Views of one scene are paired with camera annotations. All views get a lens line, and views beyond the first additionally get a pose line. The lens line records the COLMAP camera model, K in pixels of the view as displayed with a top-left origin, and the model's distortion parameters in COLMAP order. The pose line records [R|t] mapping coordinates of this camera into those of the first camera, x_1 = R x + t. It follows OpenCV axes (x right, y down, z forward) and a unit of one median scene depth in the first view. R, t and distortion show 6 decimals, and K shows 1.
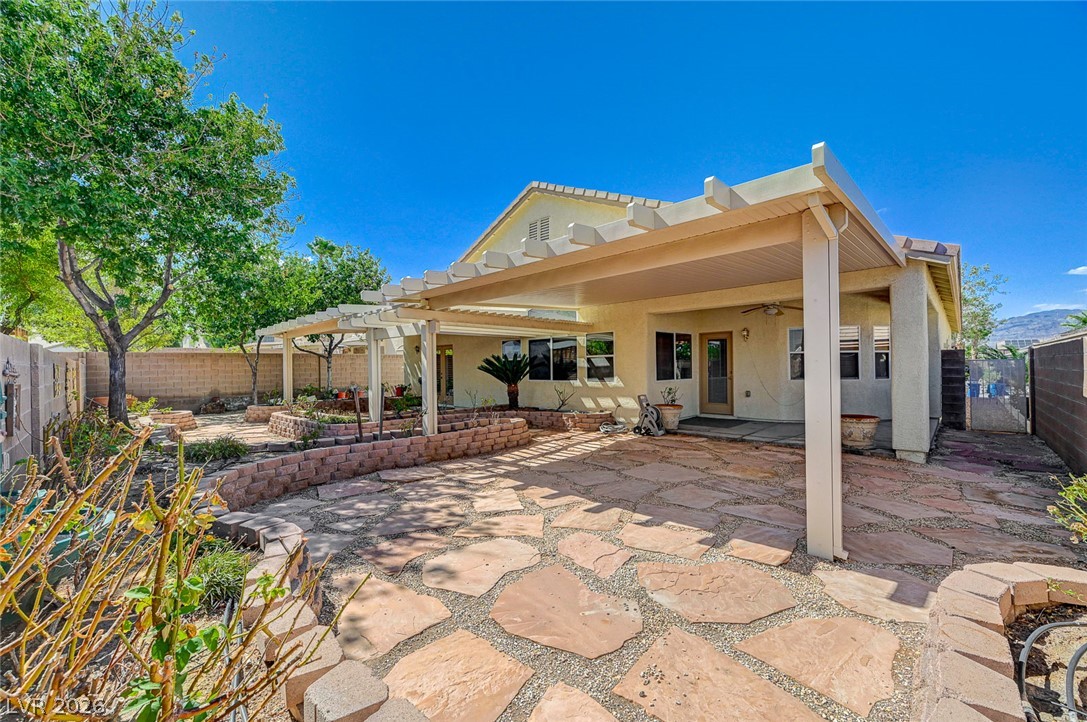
lens RADIAL K [[435.9, 0, 534.9], [0, 435.9, 364.2], [0, 0, 1]] dist [0.000426, 0.000074]
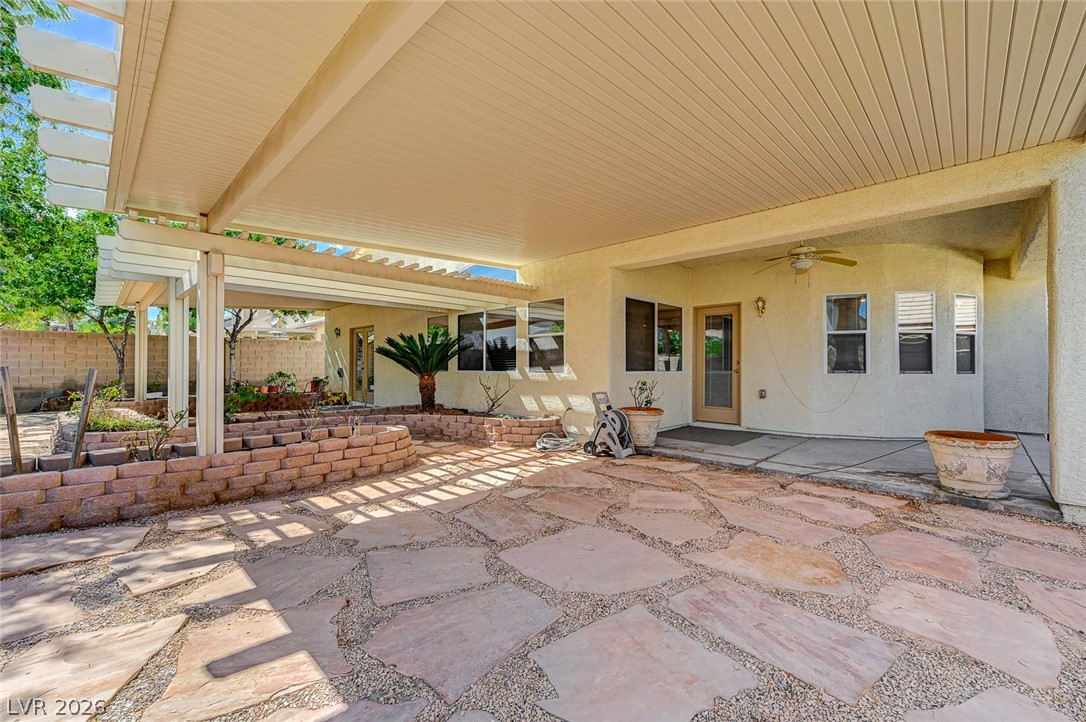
lens RADIAL K [[446.8, 0, 543.0], [0, 446.8, 361.0], [0, 0, 1]] dist [0.008013, -0.000150]
pose [[0.999748, 0.016882, 0.014819, 0.143228], [-0.016765, 0.999828, -0.007968, 0.029449], [-0.014951, 0.007717, 0.999858, 0.324619]]
